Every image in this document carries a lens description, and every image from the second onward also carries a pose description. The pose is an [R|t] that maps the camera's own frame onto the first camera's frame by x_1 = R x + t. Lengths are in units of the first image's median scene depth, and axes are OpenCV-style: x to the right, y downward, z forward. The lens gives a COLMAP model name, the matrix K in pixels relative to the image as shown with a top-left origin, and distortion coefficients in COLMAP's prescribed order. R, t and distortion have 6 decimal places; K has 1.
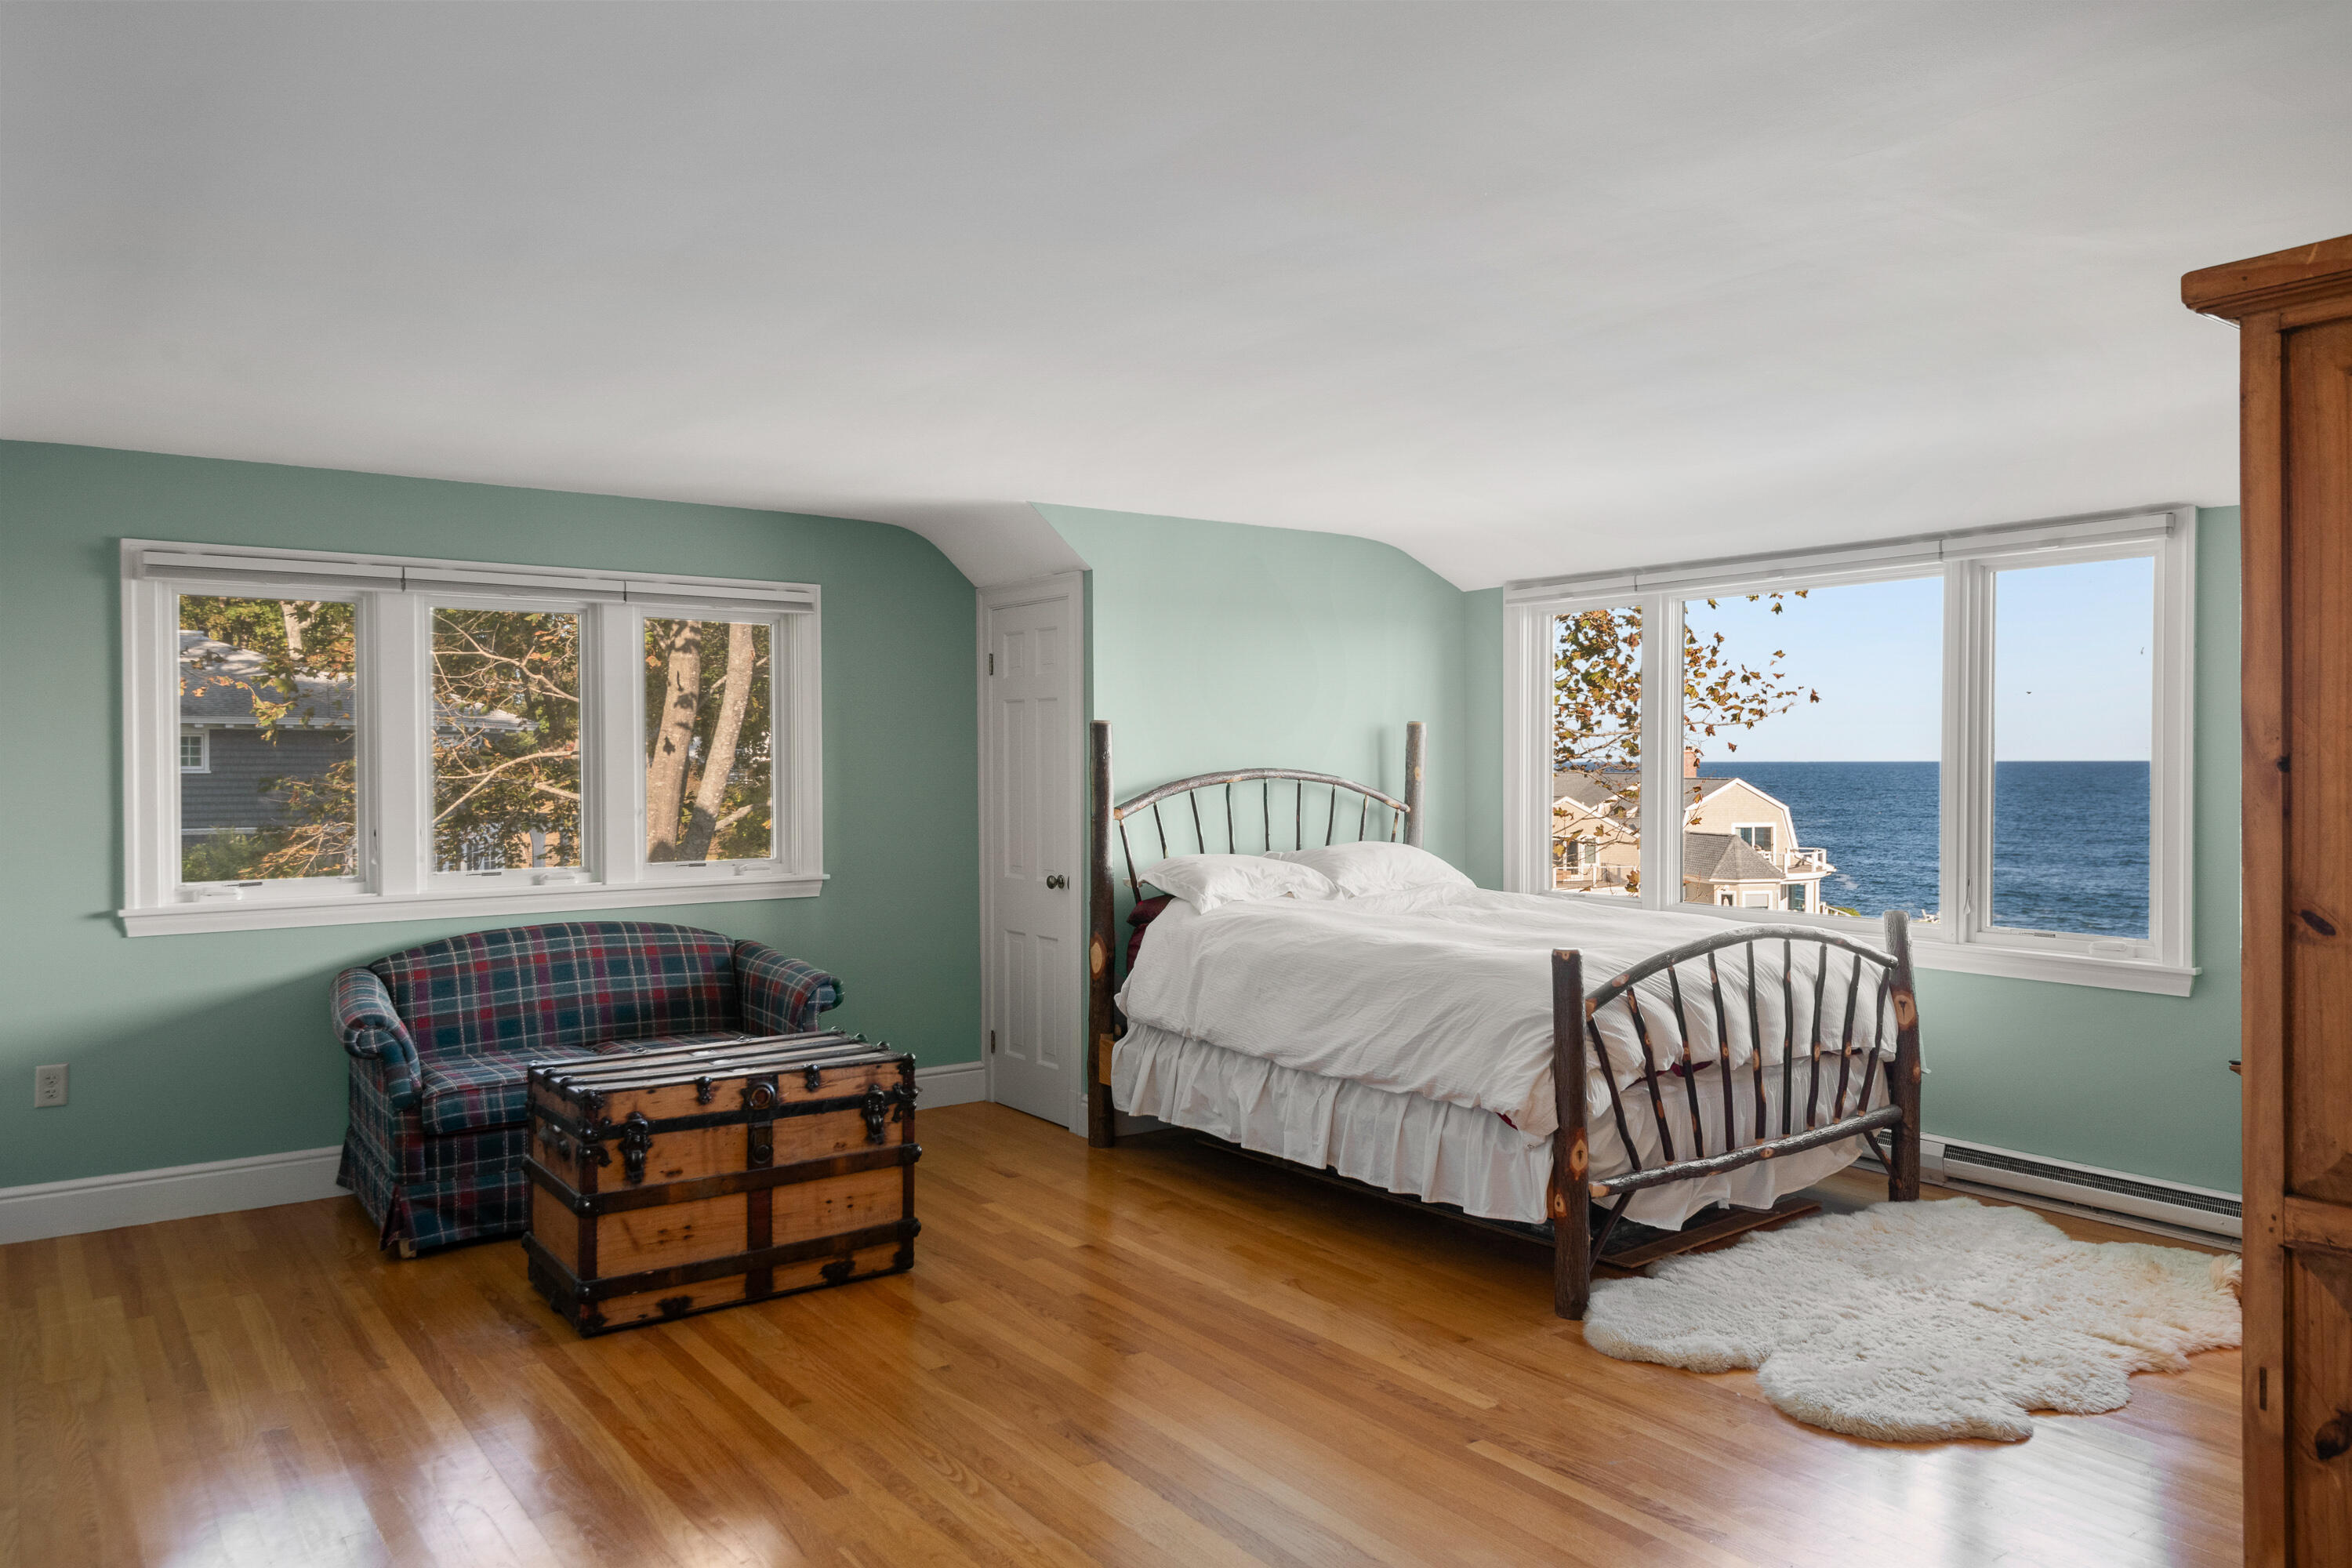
lens RADIAL K [[1615.5, 0, 1176.0], [0, 1615.5, 784.0], [0, 0, 1]] dist [0.000350, -0.000073]
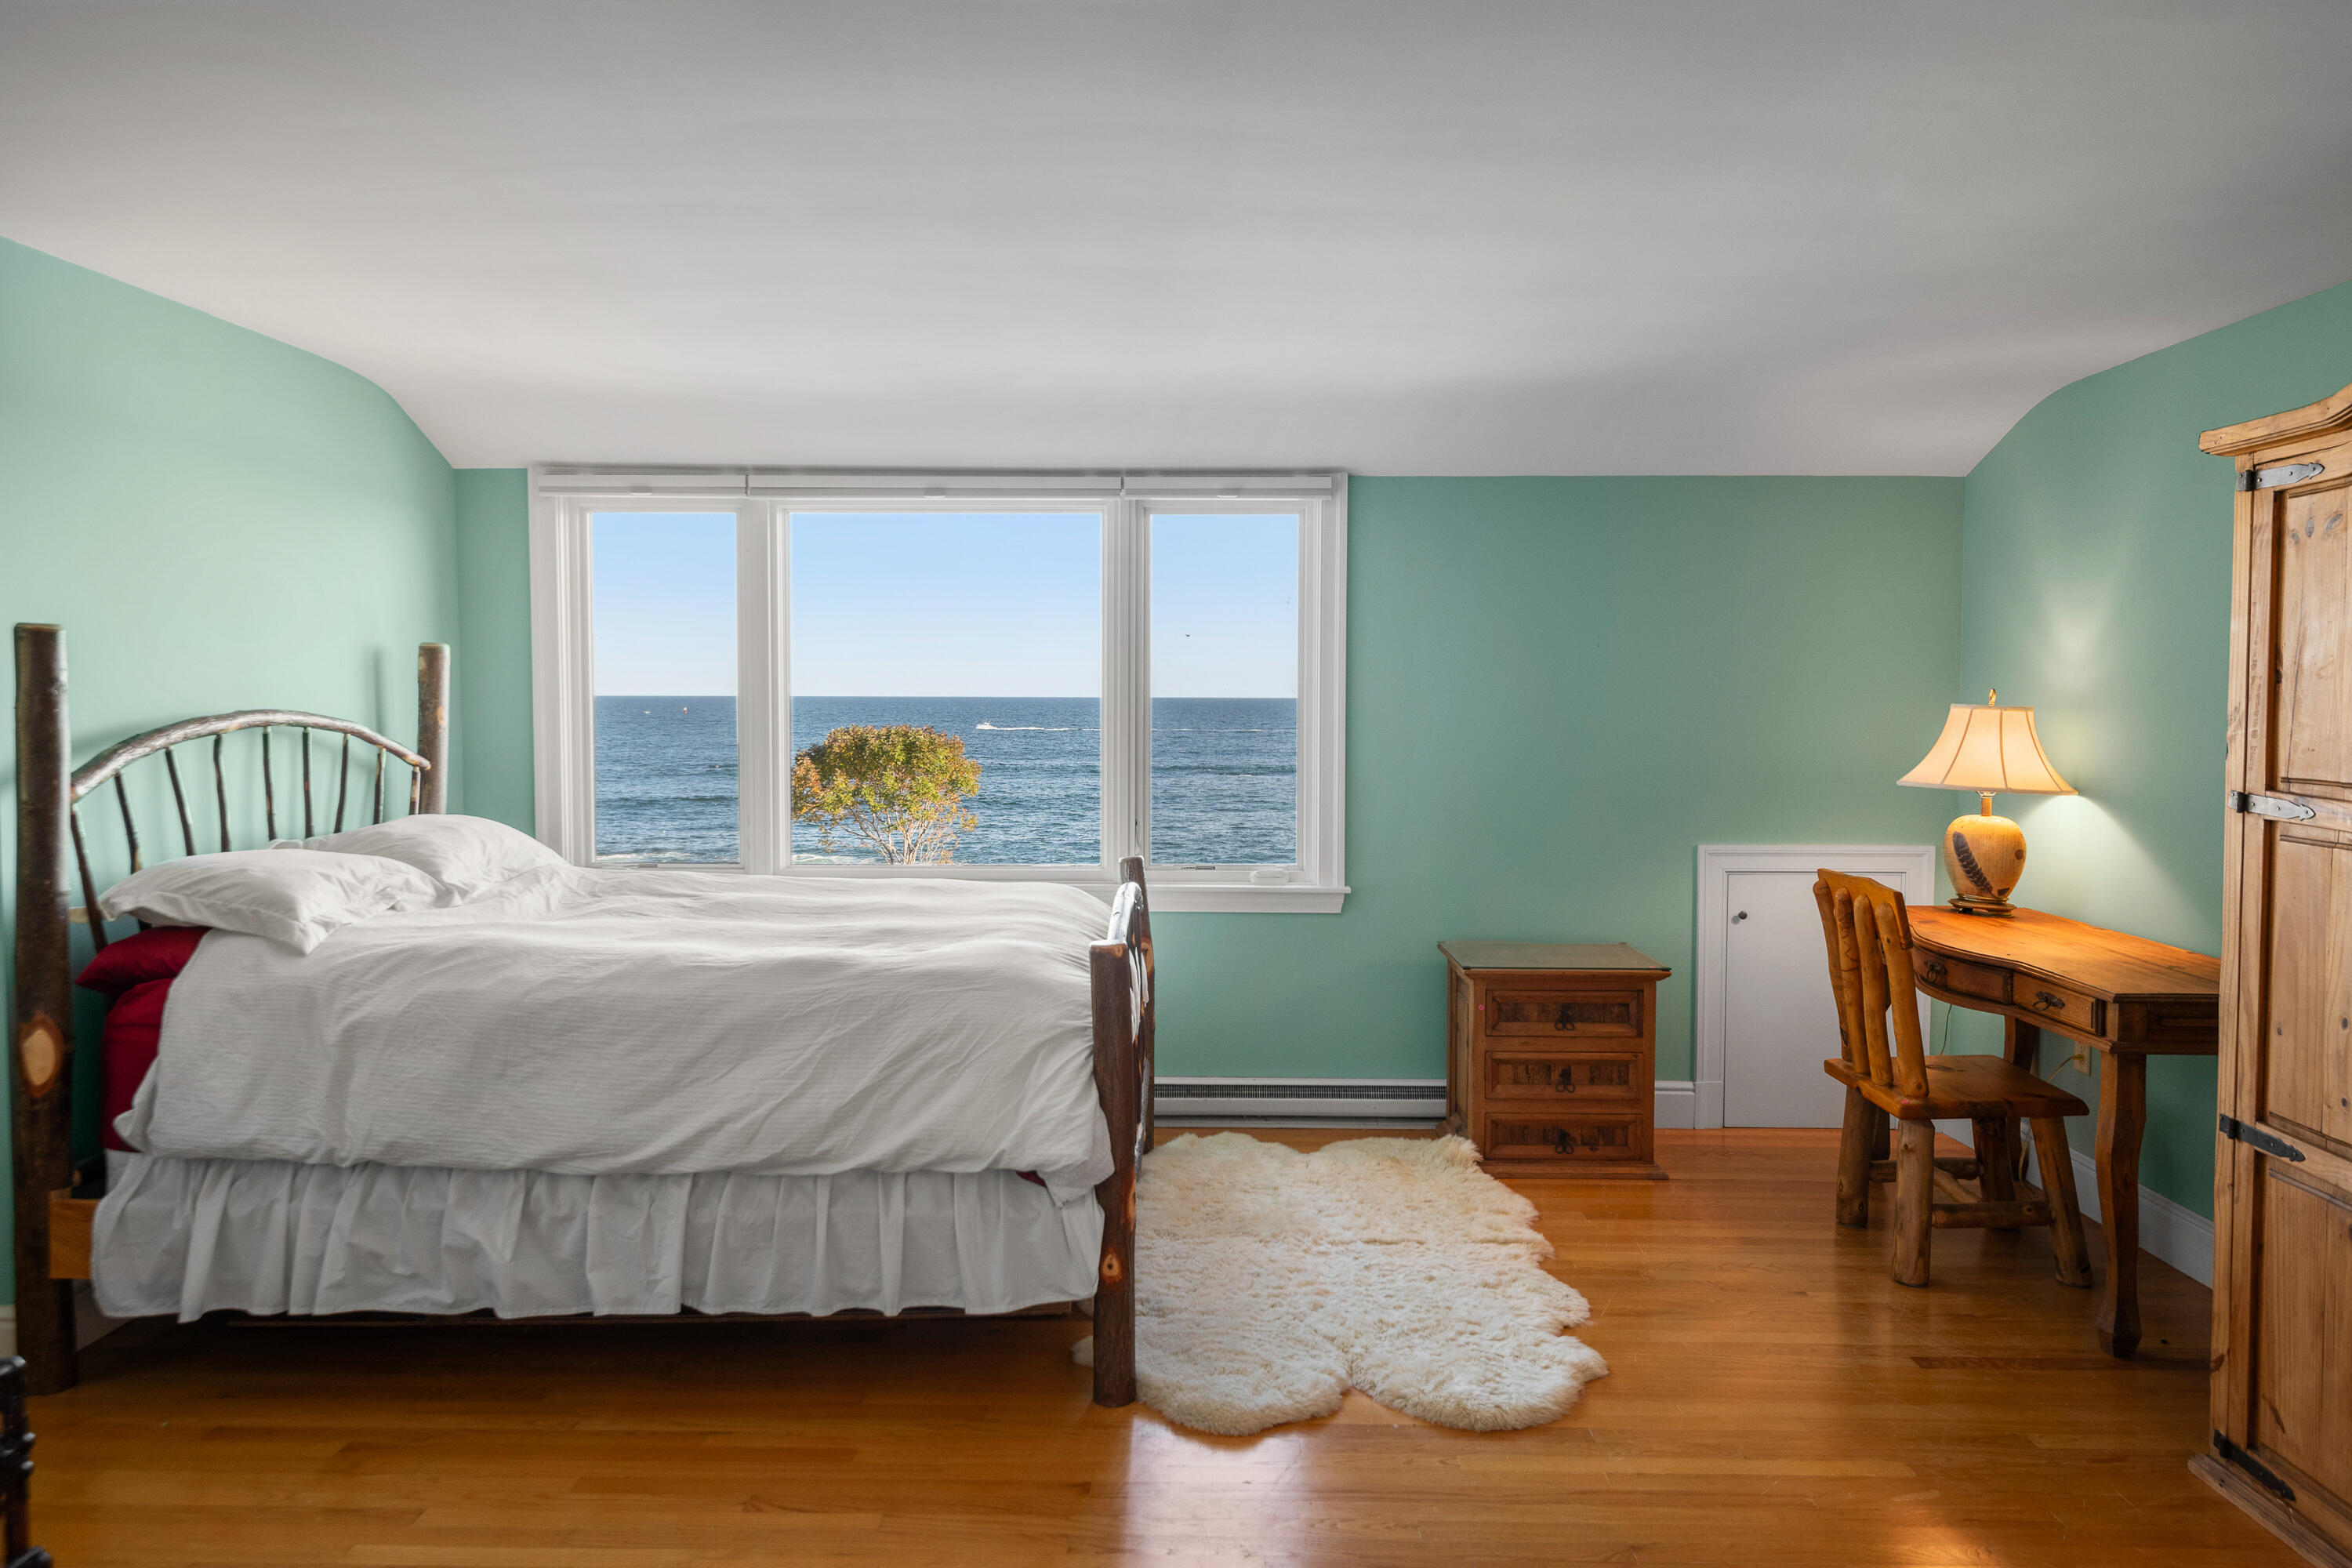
lens RADIAL K [[1528.2, 0, 1176.0], [0, 1528.2, 784.0], [0, 0, 1]] dist [0.020297, -0.004412]
pose [[0.593213, -0.042749, 0.803910, -0.273473], [0.006112, 0.998800, 0.048602, -0.009502], [-0.805022, -0.023918, 0.592762, 0.438280]]
